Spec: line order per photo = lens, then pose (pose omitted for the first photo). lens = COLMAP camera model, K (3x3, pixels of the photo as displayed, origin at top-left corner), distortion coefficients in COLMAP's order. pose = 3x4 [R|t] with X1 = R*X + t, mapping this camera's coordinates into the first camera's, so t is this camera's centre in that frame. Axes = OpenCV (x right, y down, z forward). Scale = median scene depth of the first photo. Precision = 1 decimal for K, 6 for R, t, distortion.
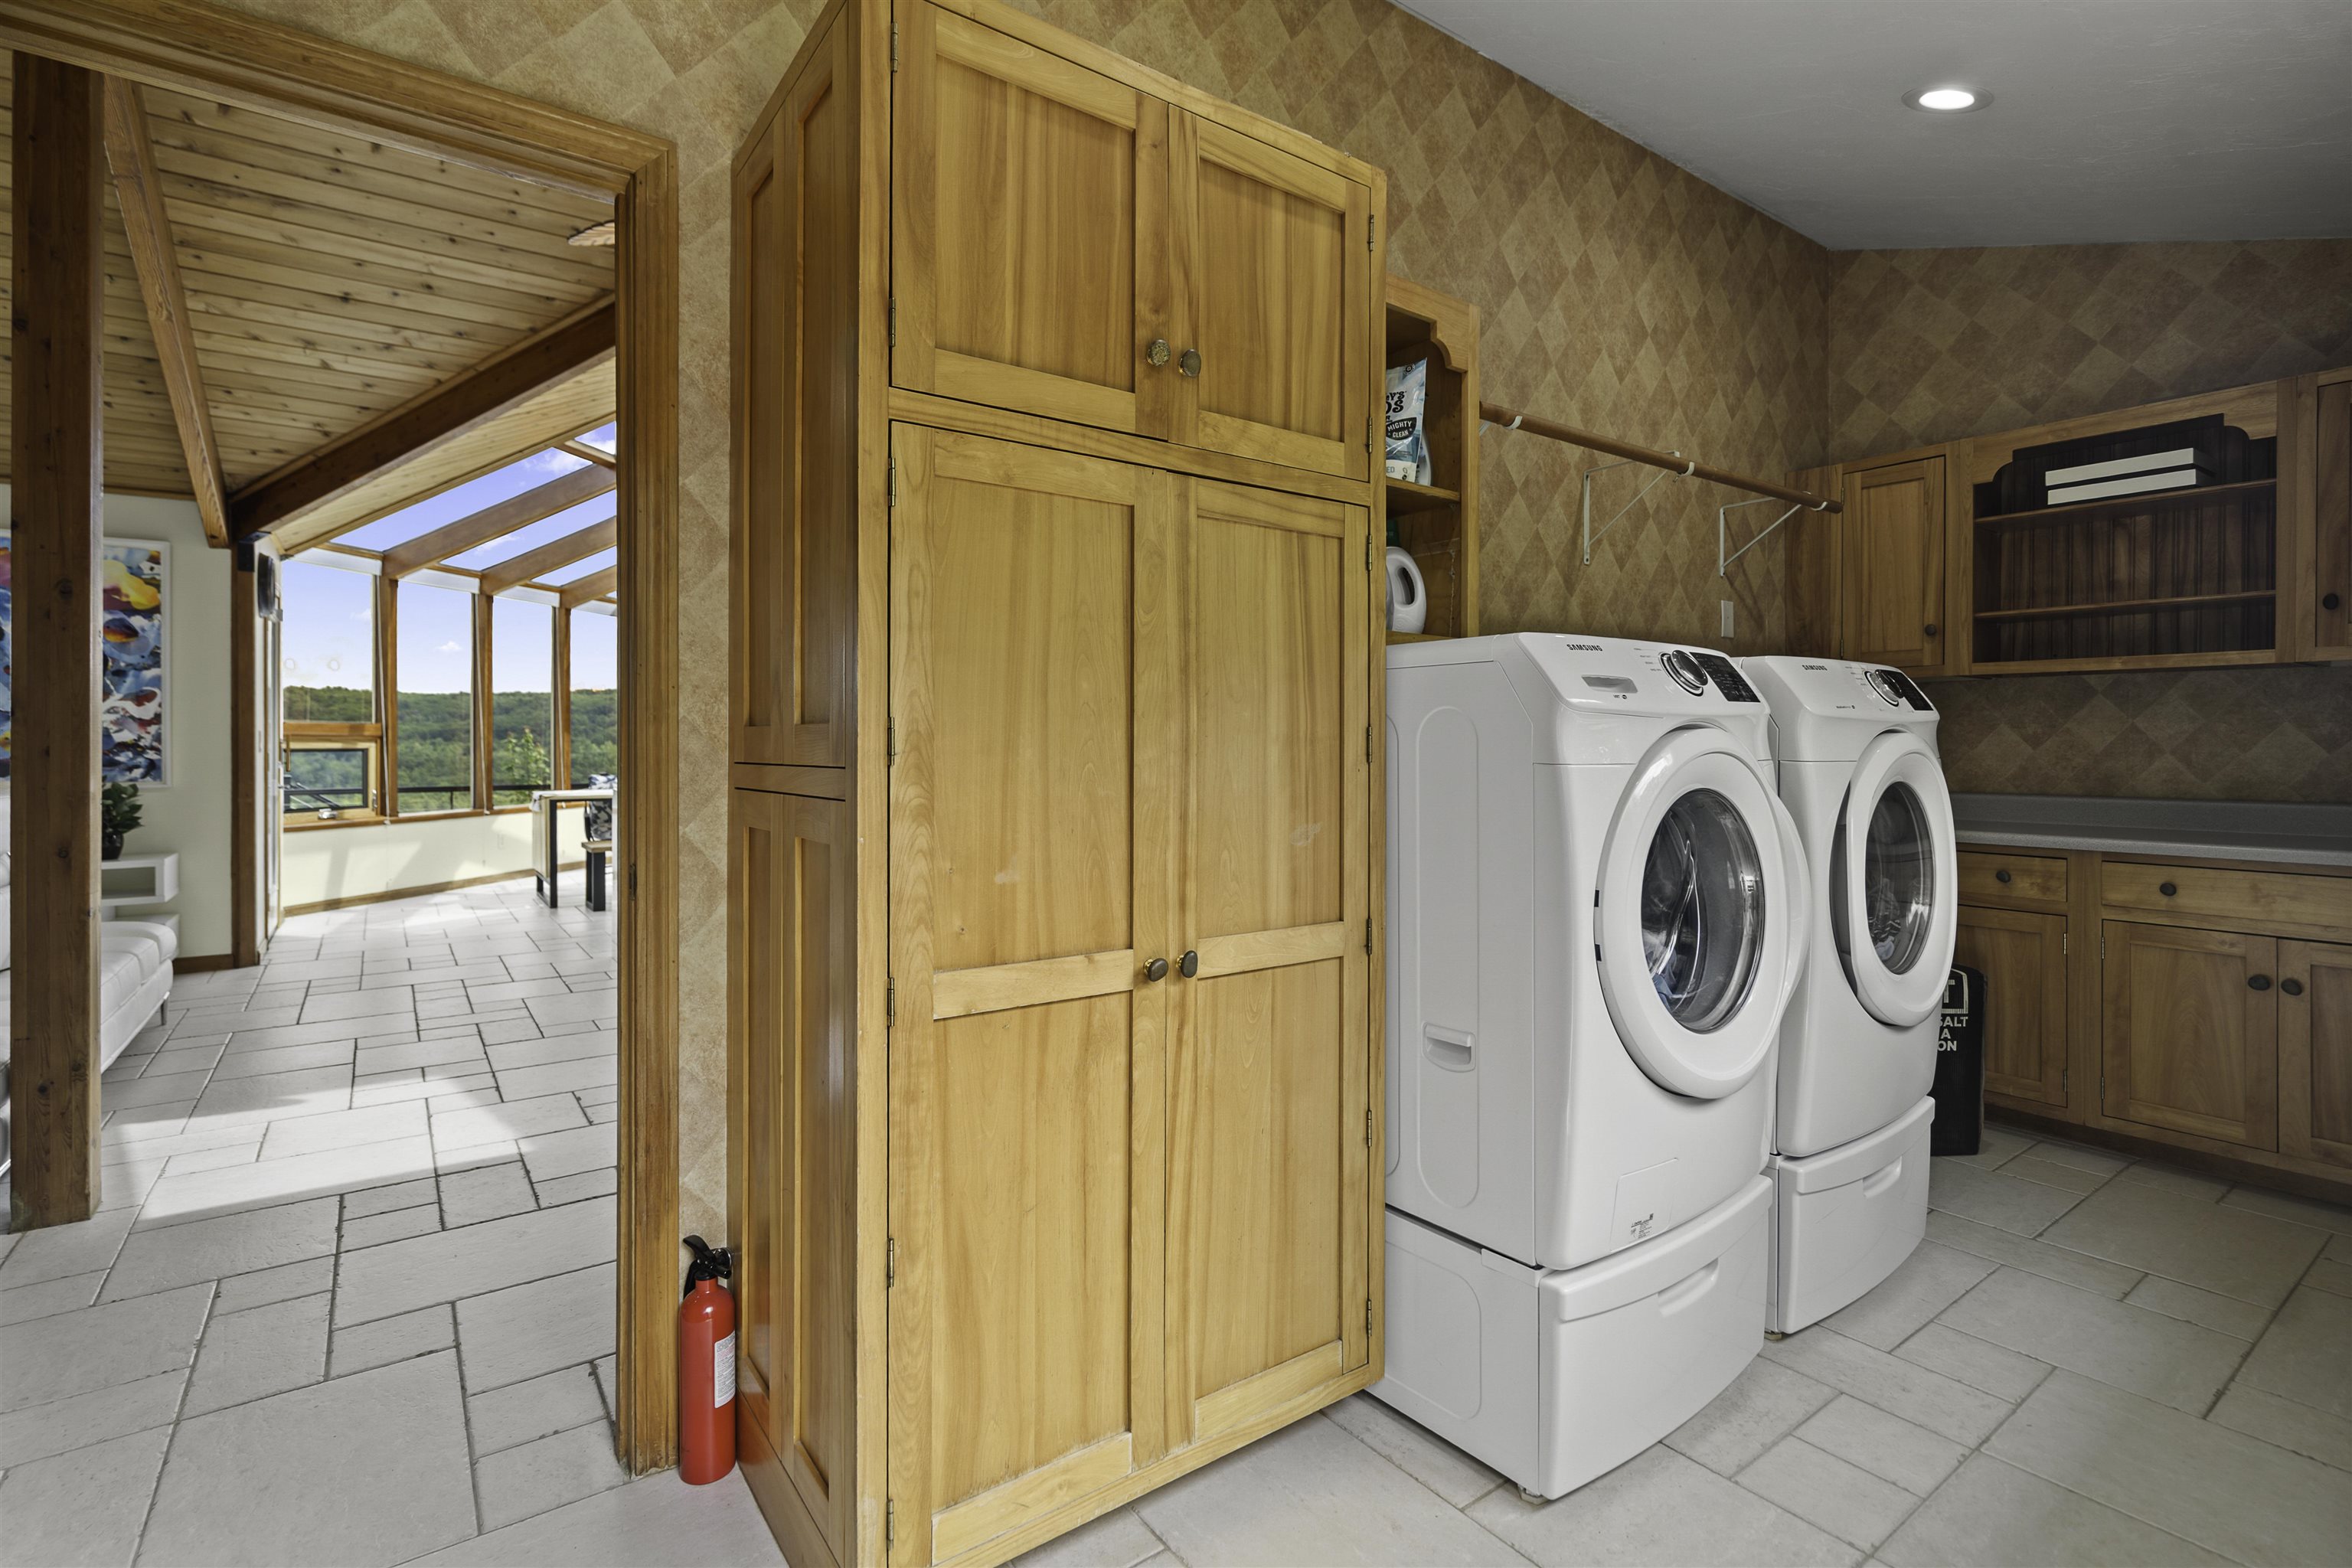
lens RADIAL K [[1078.7, 0, 1144.3], [0, 1078.7, 738.9], [0, 0, 1]] dist [-0.003293, 0.003477]
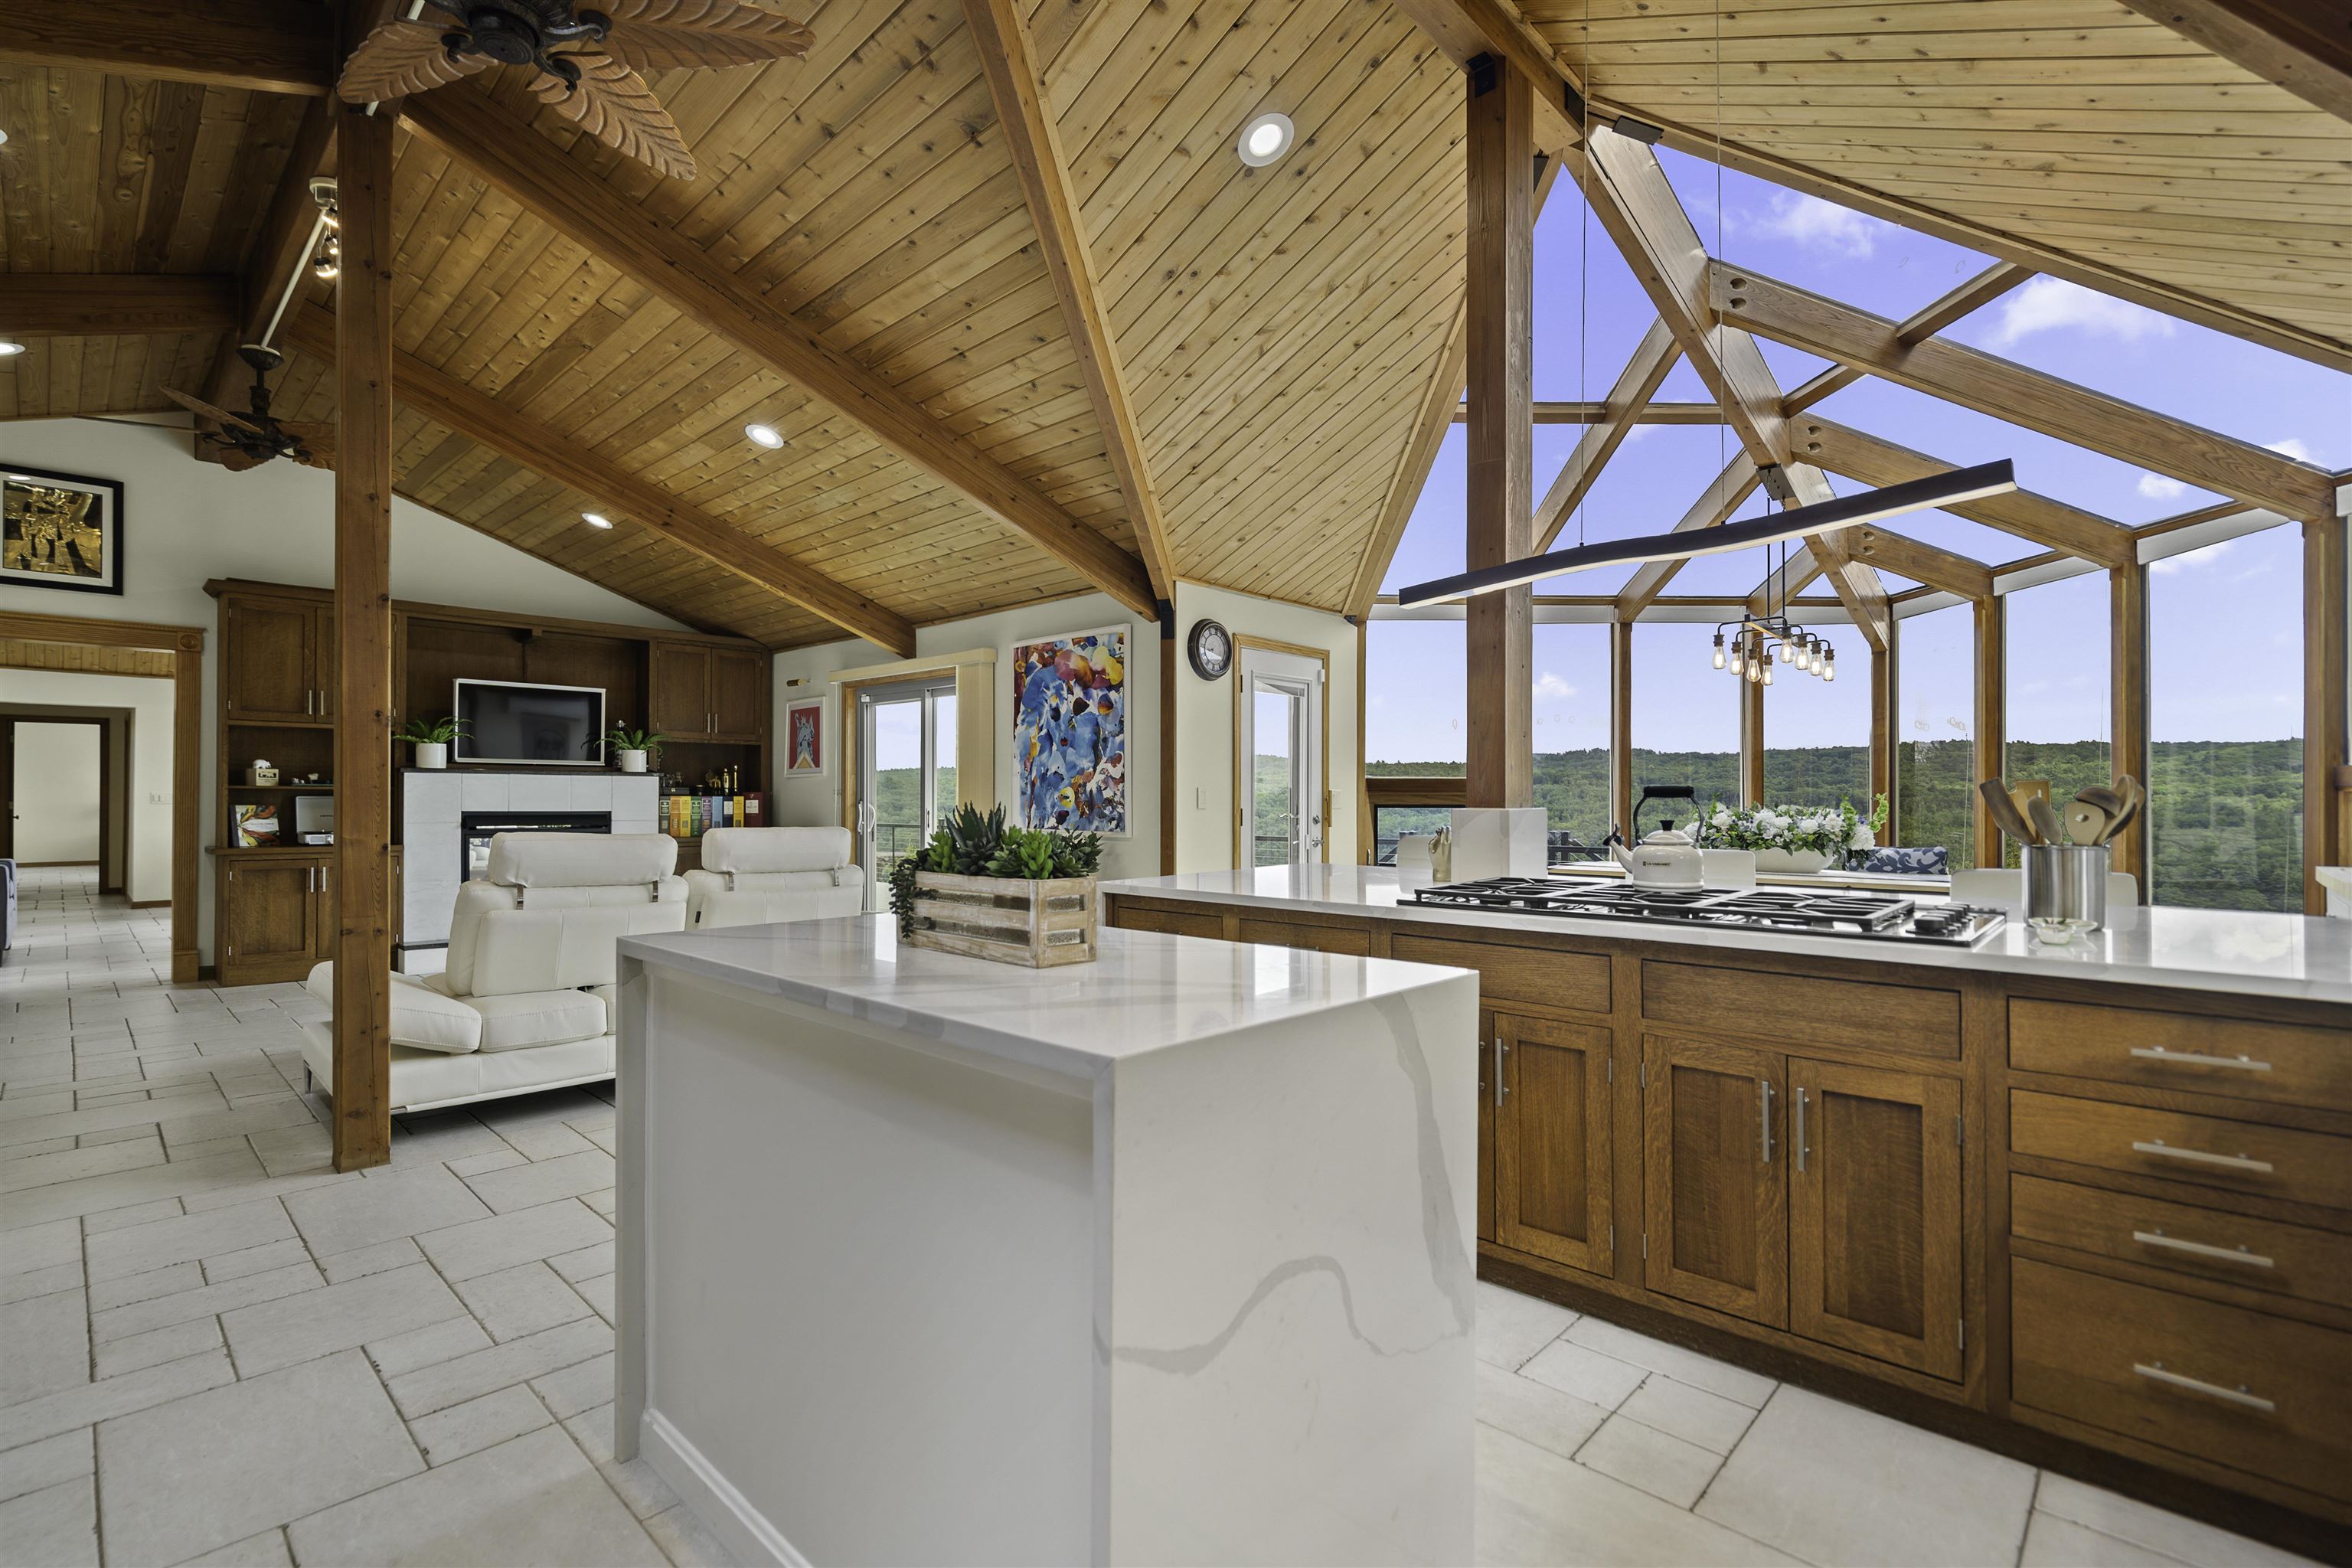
lens RADIAL K [[1078.7, 0, 1170.9], [0, 1078.7, 788.8], [0, 0, 1]] dist [-0.003293, 0.003477]
pose [[0.183674, -0.005950, -0.982969, 0.230210], [-0.000699, 0.999981, -0.006183, -0.000005], [0.982987, 0.001823, 0.183666, 0.846846]]
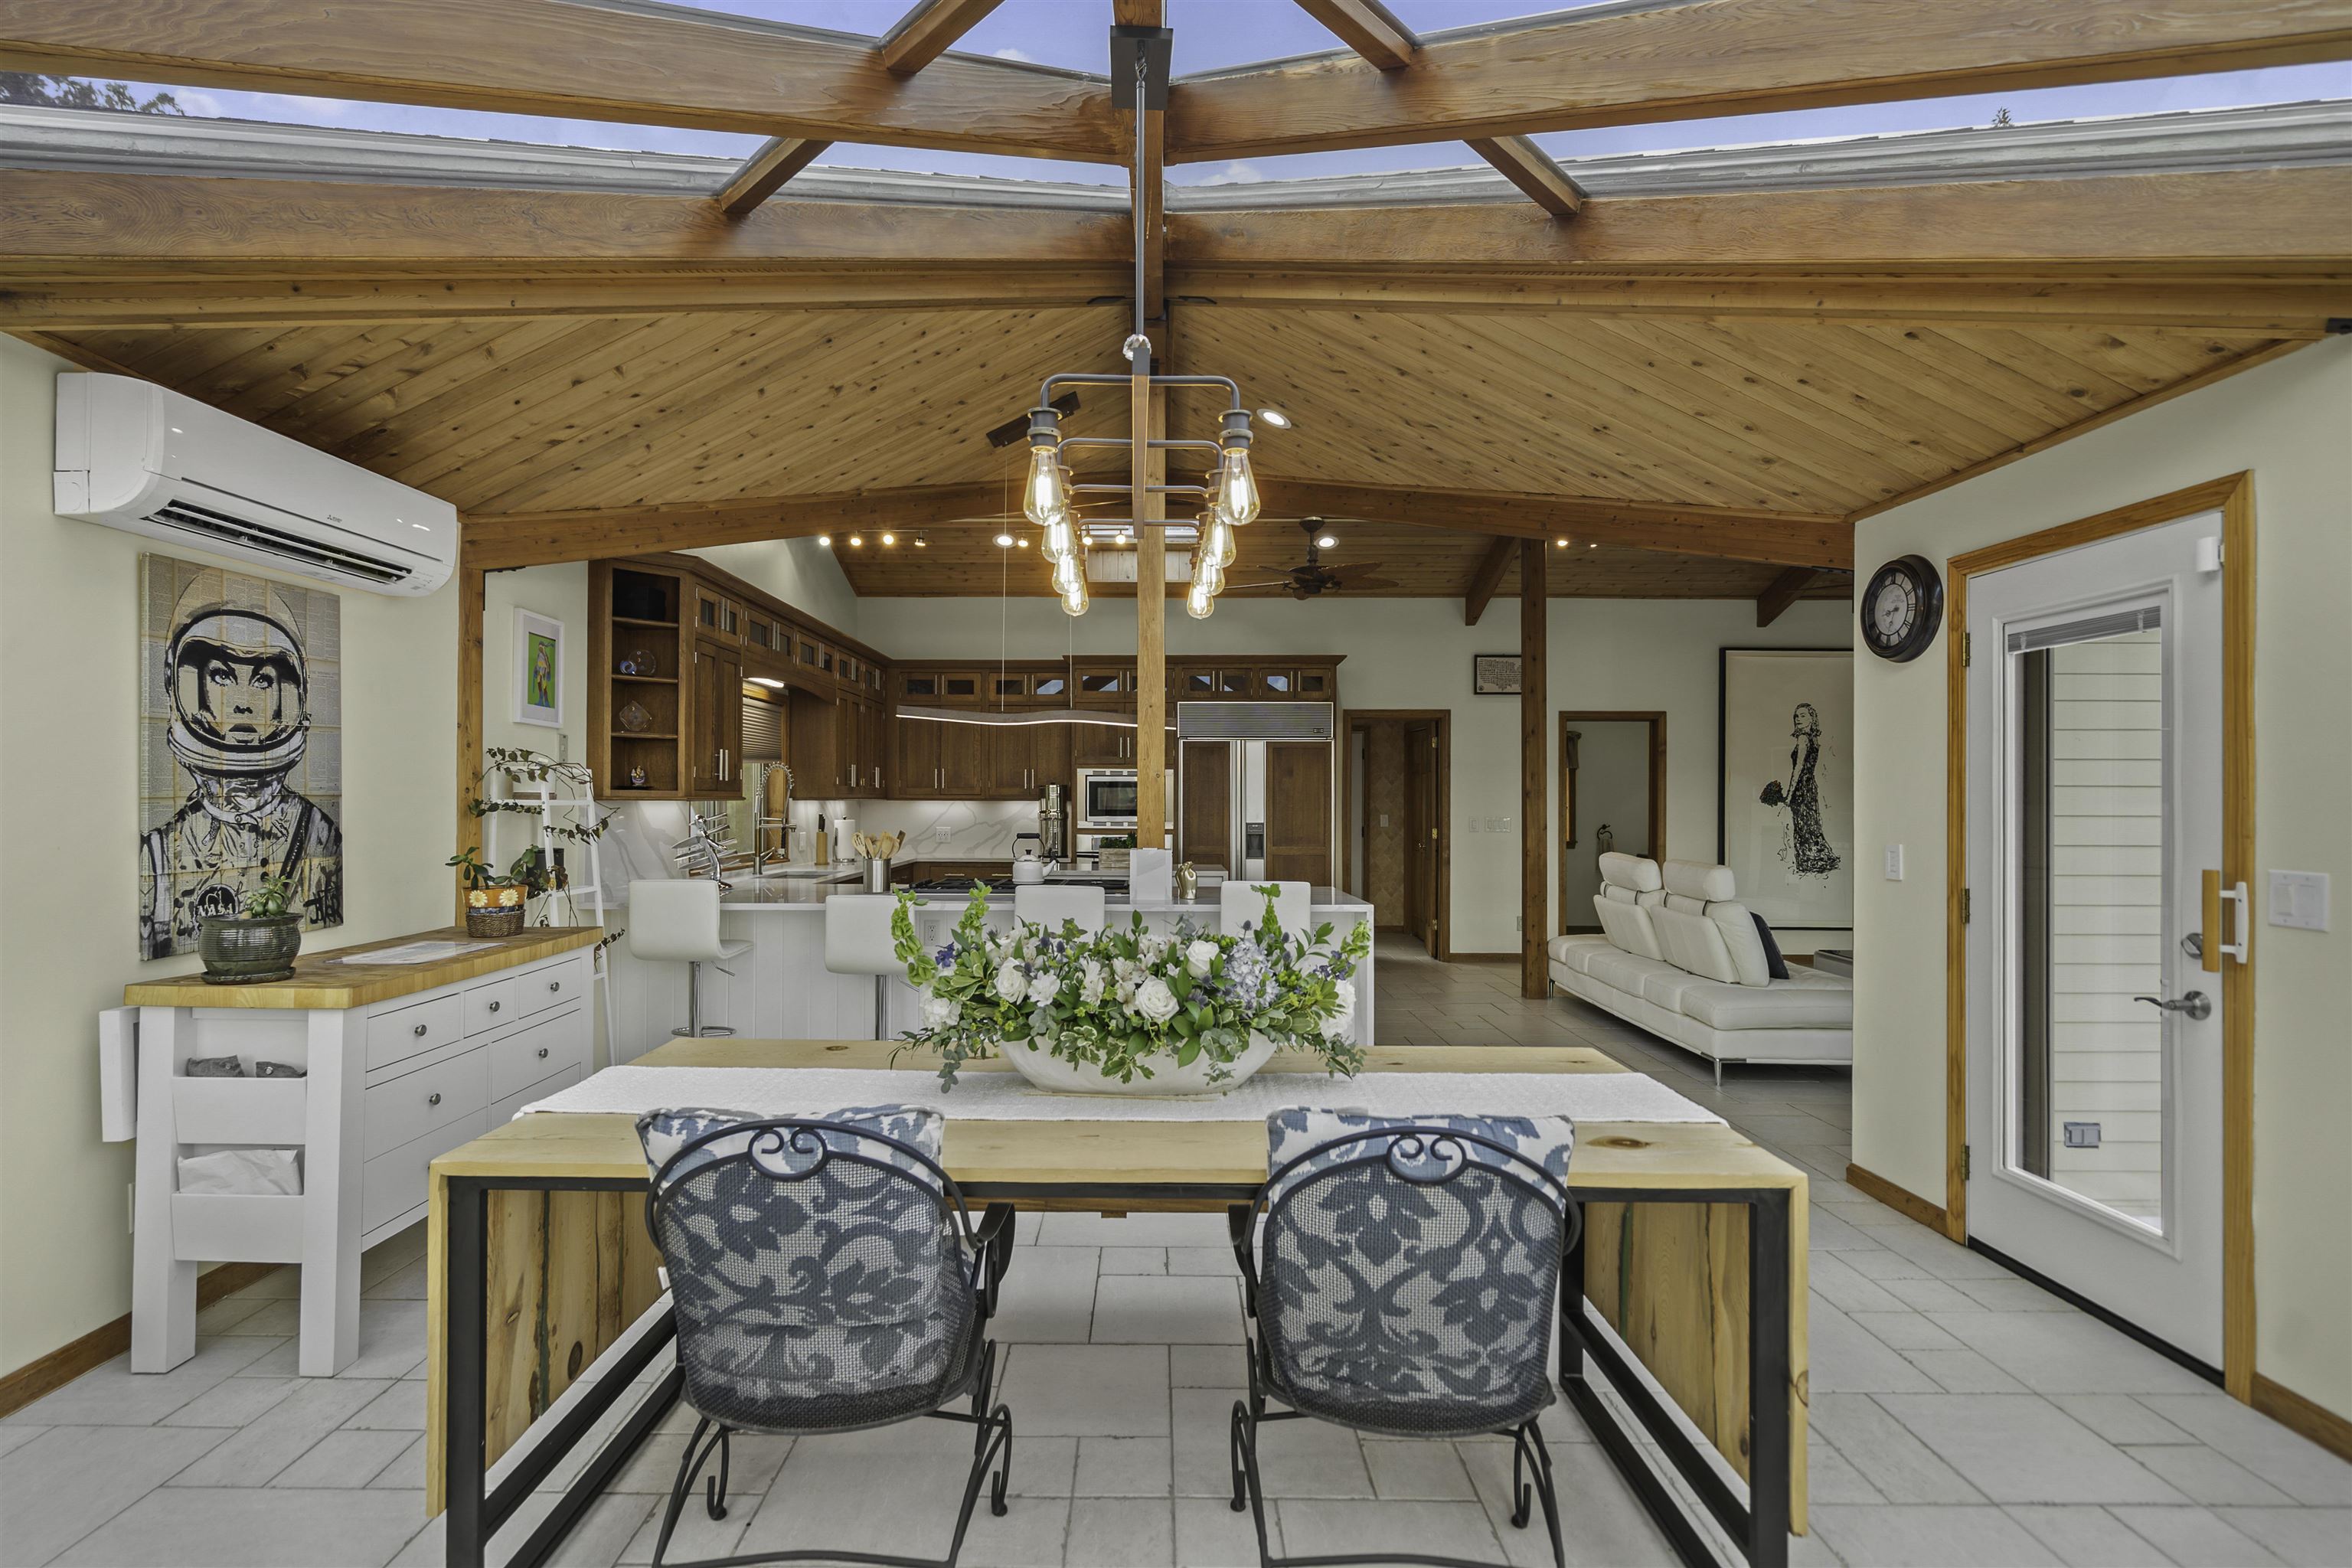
lens RADIAL K [[1078.7, 0, 1127.3], [0, 1078.7, 794.5], [0, 0, 1]] dist [-0.003293, 0.003477]
pose [[-0.798580, 0.001497, 0.601886, -0.907609], [-0.002355, 0.999981, -0.005611, -0.034995], [-0.601884, -0.005898, -0.798562, 1.923304]]
